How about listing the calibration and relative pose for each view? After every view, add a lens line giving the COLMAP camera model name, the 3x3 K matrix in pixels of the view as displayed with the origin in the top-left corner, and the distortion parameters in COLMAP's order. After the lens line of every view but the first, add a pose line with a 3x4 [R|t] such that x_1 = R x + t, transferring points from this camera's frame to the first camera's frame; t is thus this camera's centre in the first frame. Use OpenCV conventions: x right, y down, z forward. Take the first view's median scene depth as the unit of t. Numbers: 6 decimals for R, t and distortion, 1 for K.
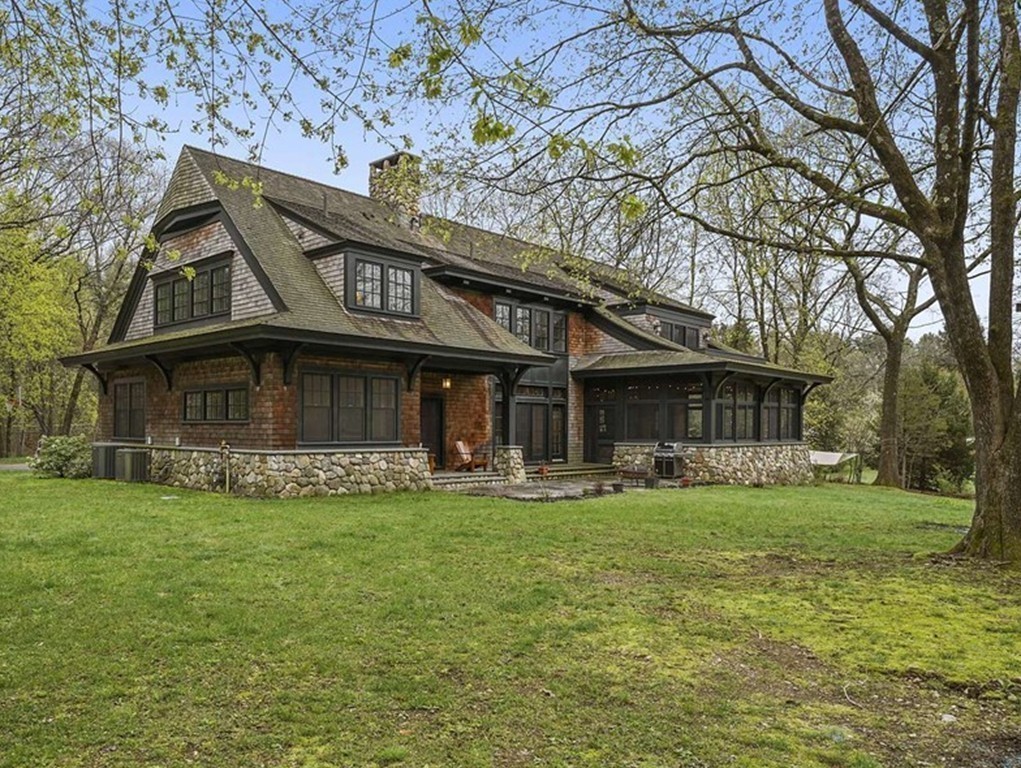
lens RADIAL K [[755.4, 0, 510.5], [0, 755.4, 384.0], [0, 0, 1]] dist [0.003114, 0.000380]
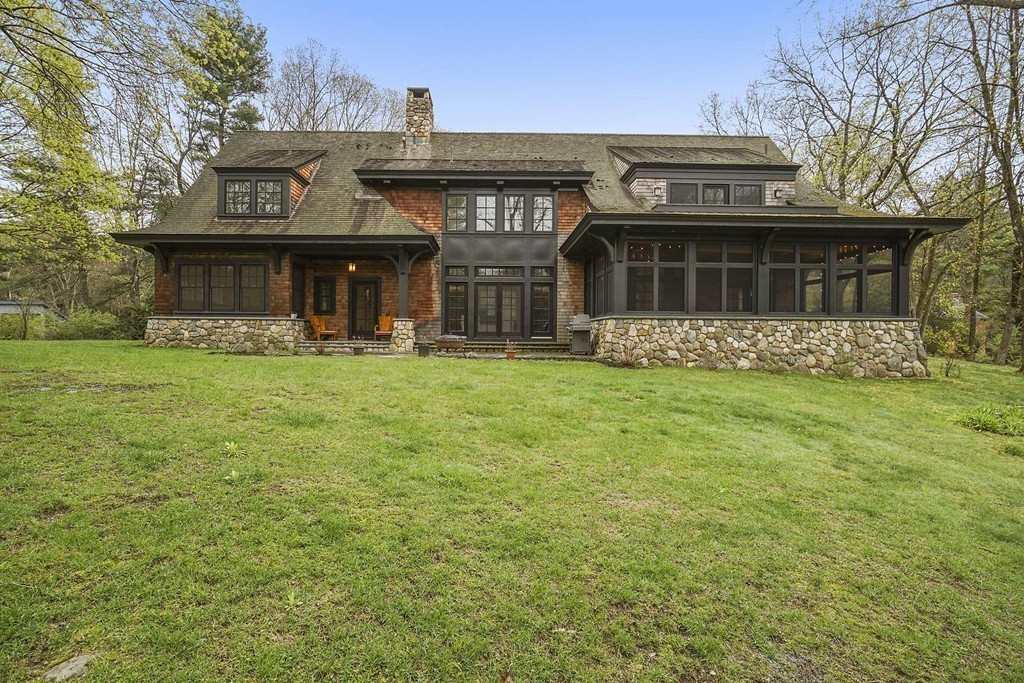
lens RADIAL K [[426.9, 0, 512.0], [0, 426.9, 341.5], [0, 0, 1]] dist [-0.000341, -0.000008]
pose [[0.677041, 0.008622, -0.735894, 0.664957], [0.040818, 0.997952, 0.049246, 0.104970], [0.734812, -0.063379, 0.675303, 0.792945]]
